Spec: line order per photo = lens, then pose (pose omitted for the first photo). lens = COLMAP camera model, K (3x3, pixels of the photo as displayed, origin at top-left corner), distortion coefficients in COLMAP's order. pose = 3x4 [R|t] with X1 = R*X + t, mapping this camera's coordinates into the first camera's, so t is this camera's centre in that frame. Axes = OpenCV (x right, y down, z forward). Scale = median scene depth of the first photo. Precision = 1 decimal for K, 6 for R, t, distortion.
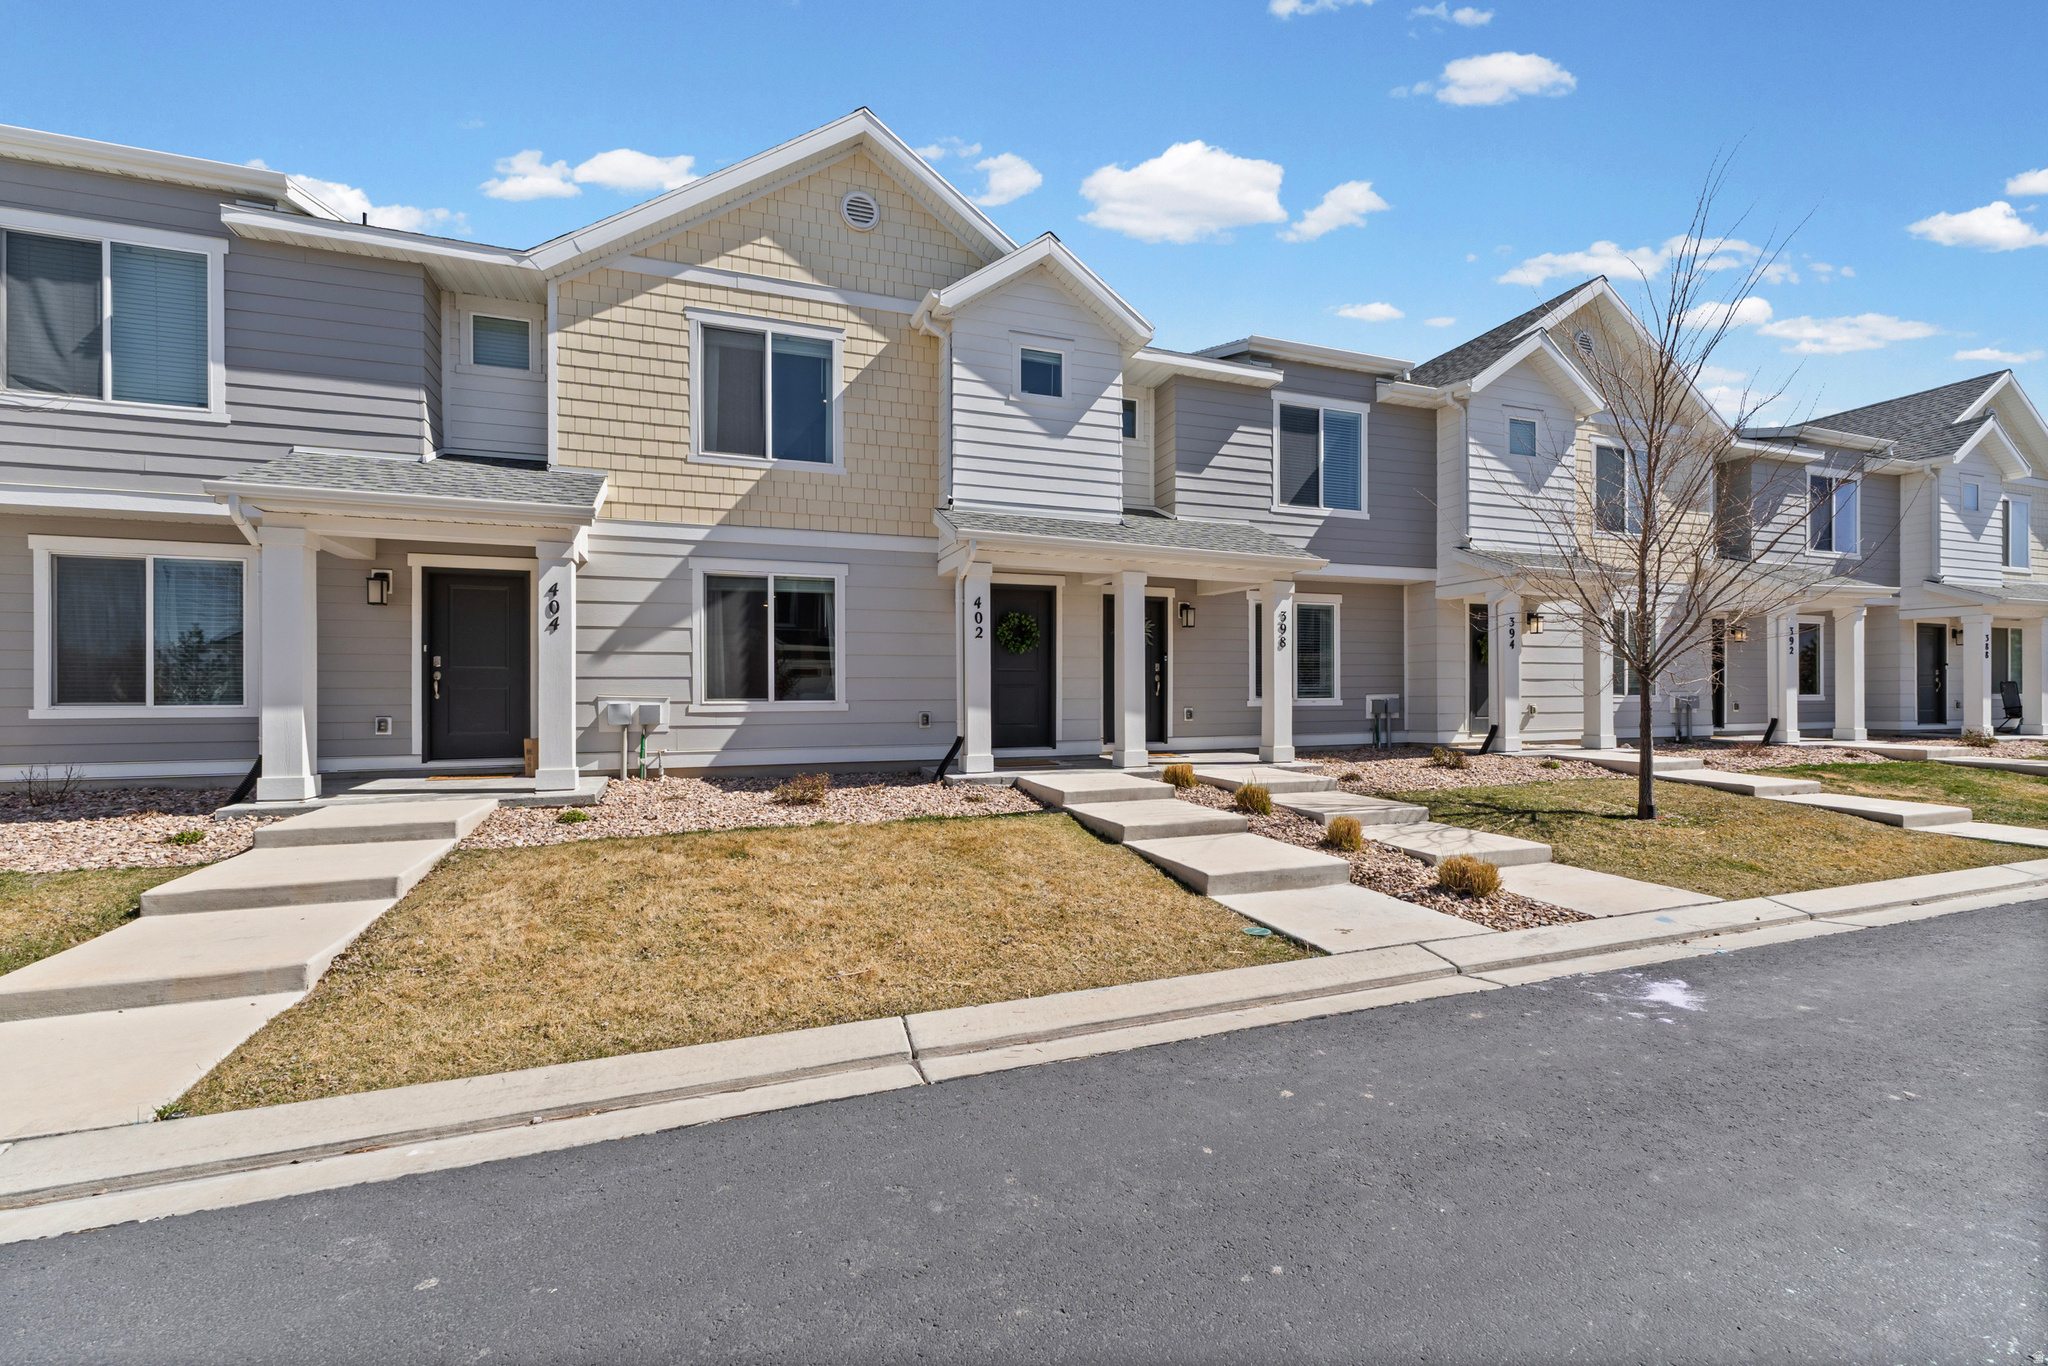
lens RADIAL K [[869.6, 0, 1028.7], [0, 869.6, 630.4], [0, 0, 1]] dist [0.003456, 0.000356]
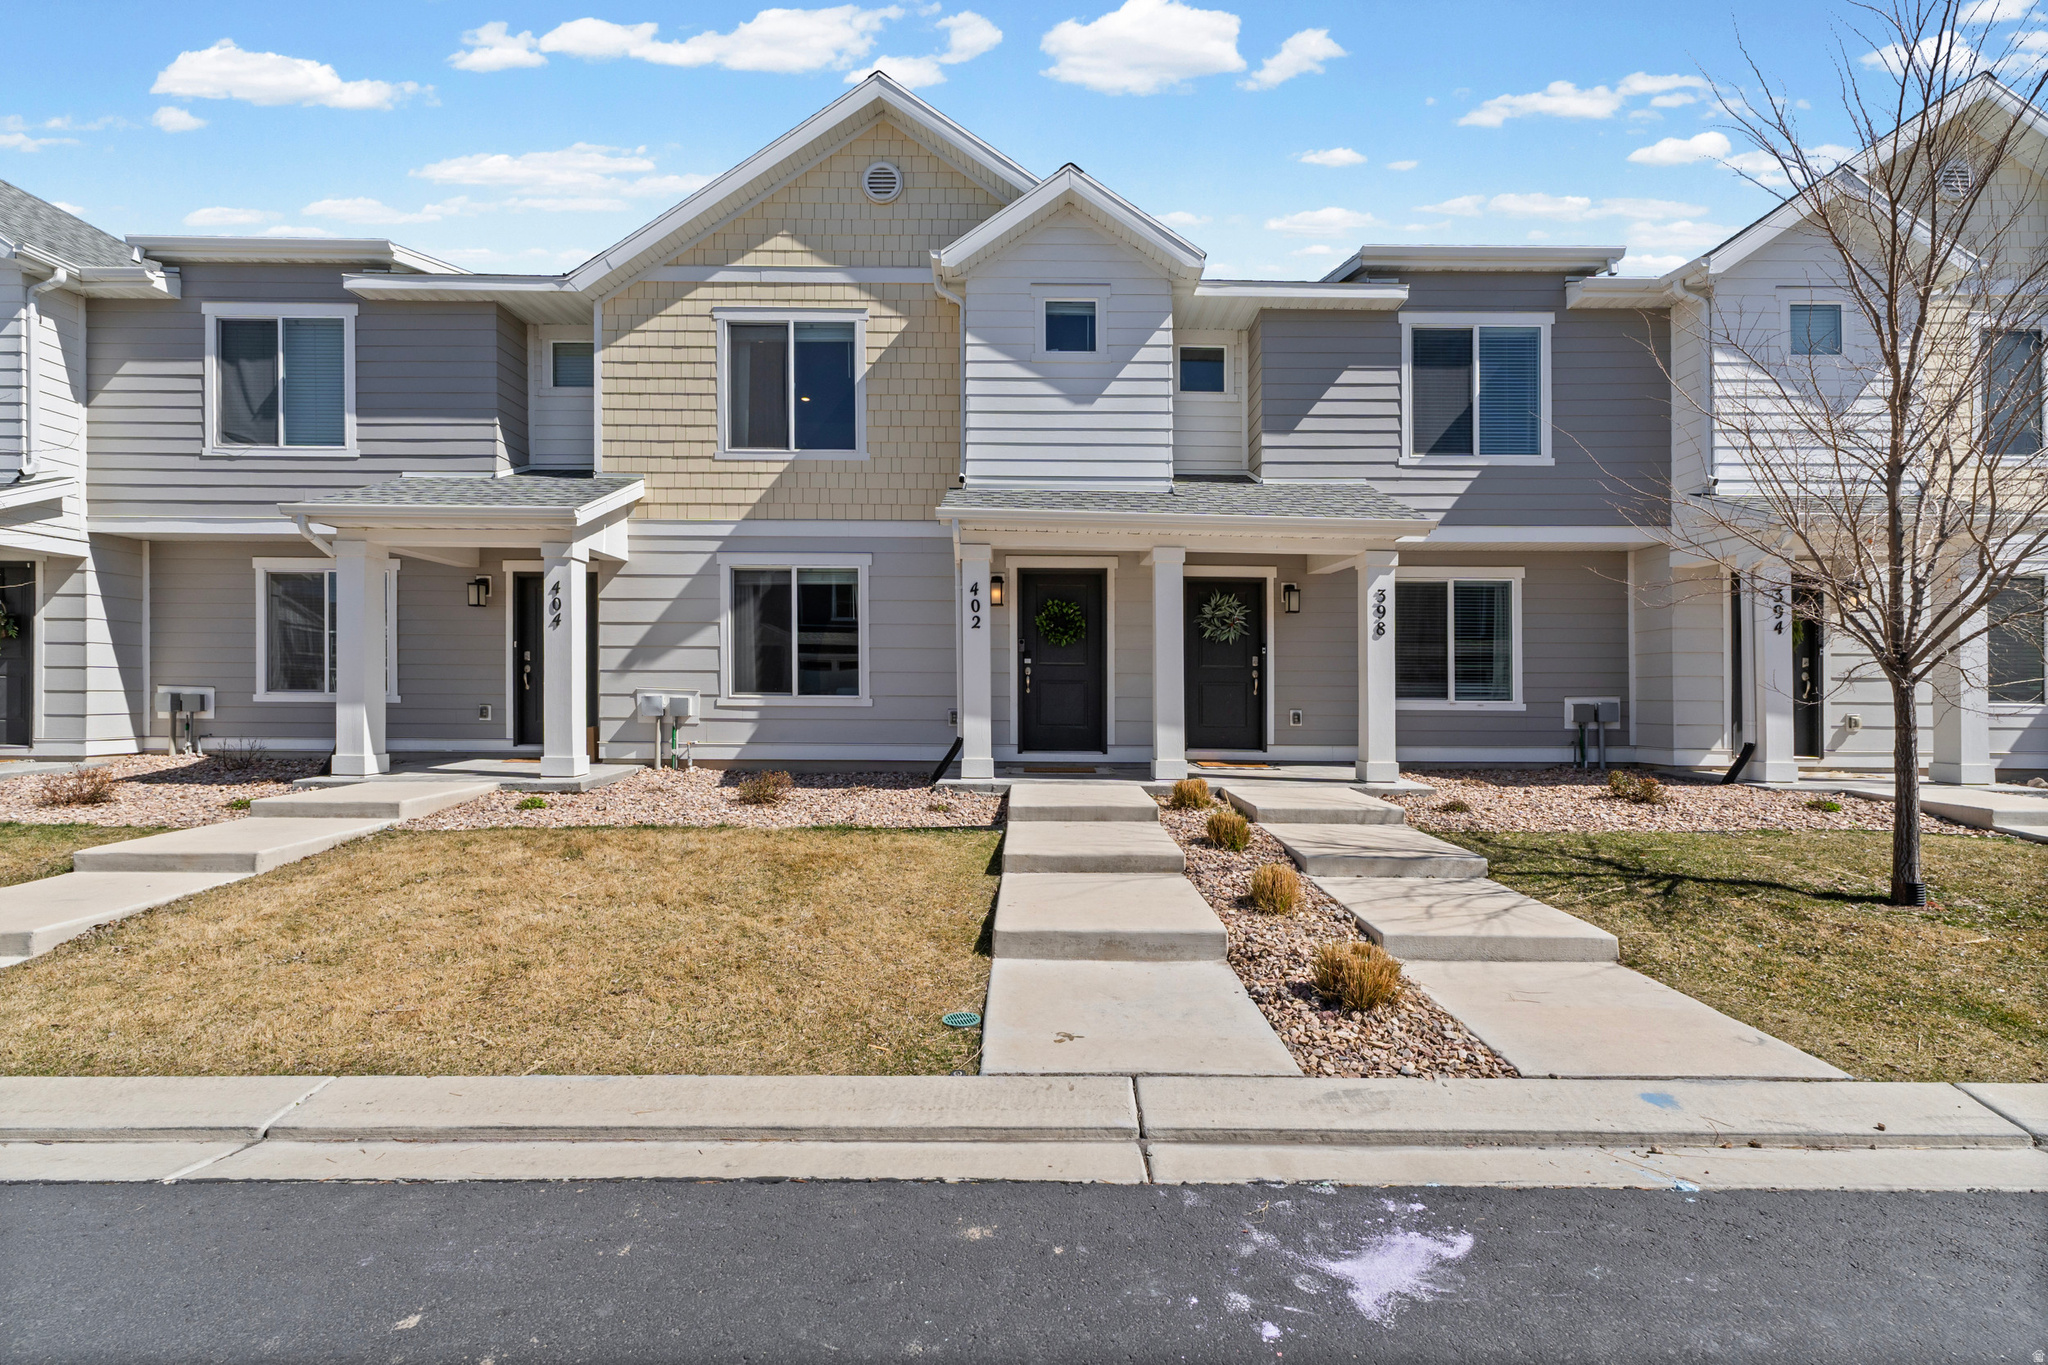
lens RADIAL K [[866.0, 0, 1019.5], [0, 866.0, 627.5], [0, 0, 1]] dist [0.004700, -0.000070]
pose [[0.935807, -0.014260, -0.352224, 0.289830], [0.015027, 0.999887, -0.000557, 0.008703], [0.352192, -0.004771, 0.935916, 0.170957]]
